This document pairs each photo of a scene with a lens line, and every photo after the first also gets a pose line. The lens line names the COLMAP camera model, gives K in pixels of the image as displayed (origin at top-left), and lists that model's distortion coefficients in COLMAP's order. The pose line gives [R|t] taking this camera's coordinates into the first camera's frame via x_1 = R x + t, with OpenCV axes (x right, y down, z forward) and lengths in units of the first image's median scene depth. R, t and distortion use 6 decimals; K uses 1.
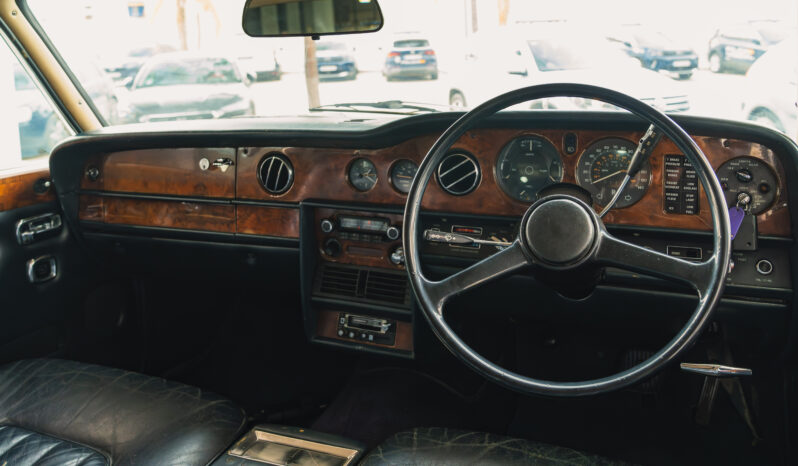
lens RADIAL K [[616.3, 0, 436.0], [0, 616.3, 161.5], [0, 0, 1]] dist [-0.021837, 0.018141]
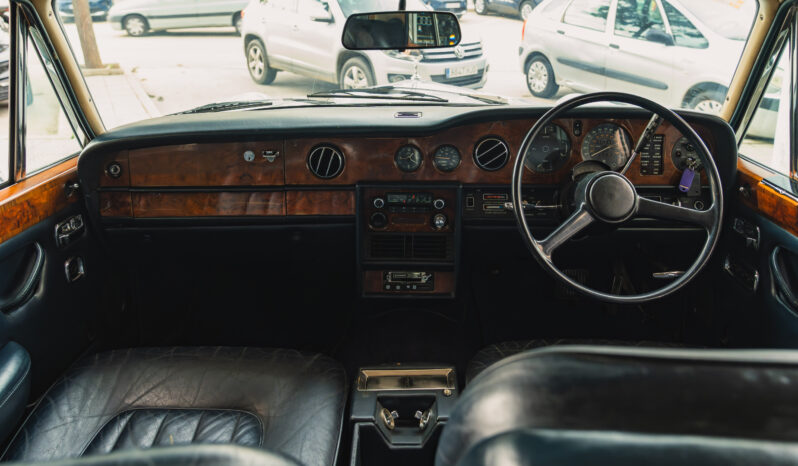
lens RADIAL K [[616.3, 0, 414.2], [0, 616.3, 206.2], [0, 0, 1]] dist [-0.021837, 0.018141]
pose [[0.937221, -0.094429, 0.335708, -0.516821], [0.035229, 0.983354, 0.178250, -0.100366], [-0.346952, -0.155233, 0.924947, -0.135183]]
